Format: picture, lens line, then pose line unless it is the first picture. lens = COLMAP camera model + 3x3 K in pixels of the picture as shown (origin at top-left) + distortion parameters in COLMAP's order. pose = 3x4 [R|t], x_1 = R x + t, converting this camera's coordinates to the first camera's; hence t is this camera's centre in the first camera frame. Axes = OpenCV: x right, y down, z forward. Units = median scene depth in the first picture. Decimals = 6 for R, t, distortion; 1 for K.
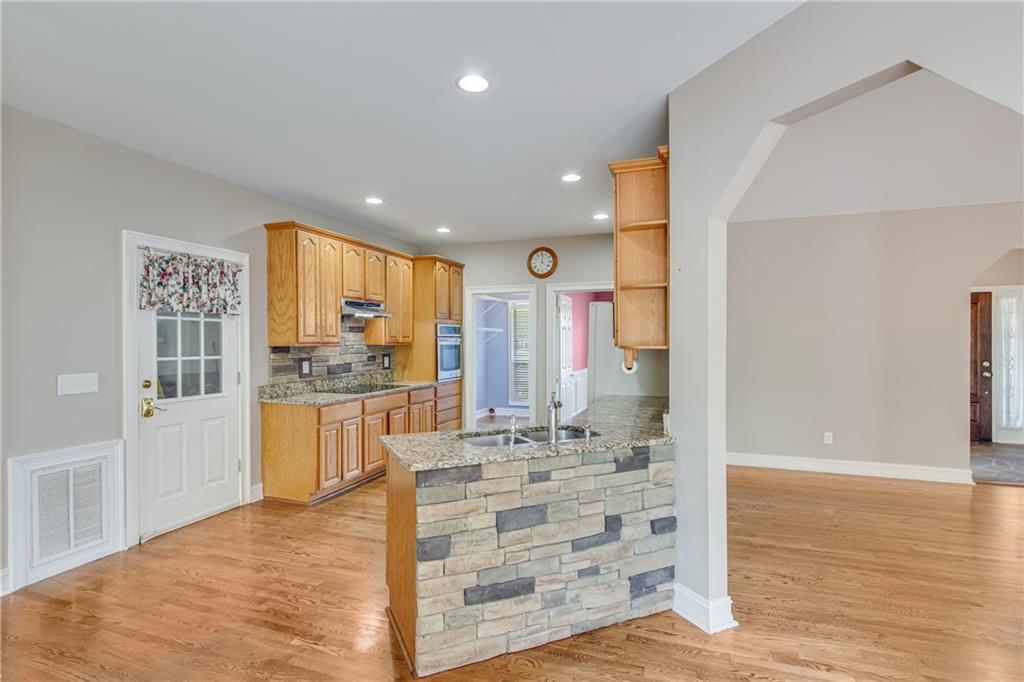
lens RADIAL K [[489.7, 0, 510.6], [0, 489.7, 336.8], [0, 0, 1]] dist [-0.000047, -0.000338]
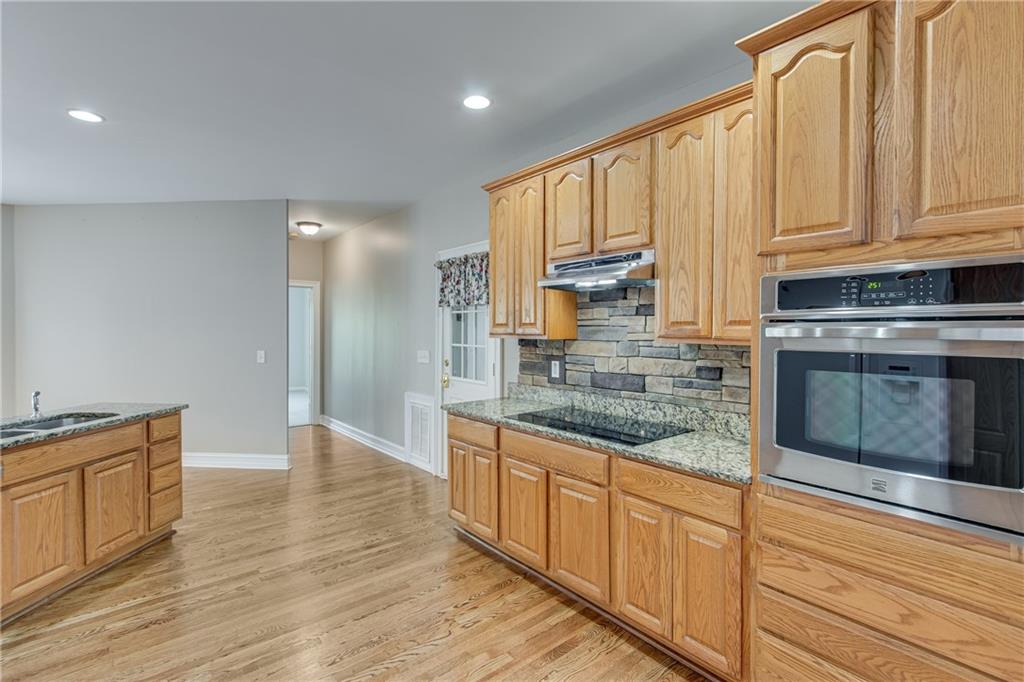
lens RADIAL K [[489.7, 0, 510.6], [0, 489.7, 336.8], [0, 0, 1]] dist [-0.000047, -0.000338]
pose [[-0.518726, 0.016042, -0.854790, 0.220156], [0.006705, 0.999870, 0.014696, 0.004966], [0.854914, 0.001892, -0.518766, 1.326262]]
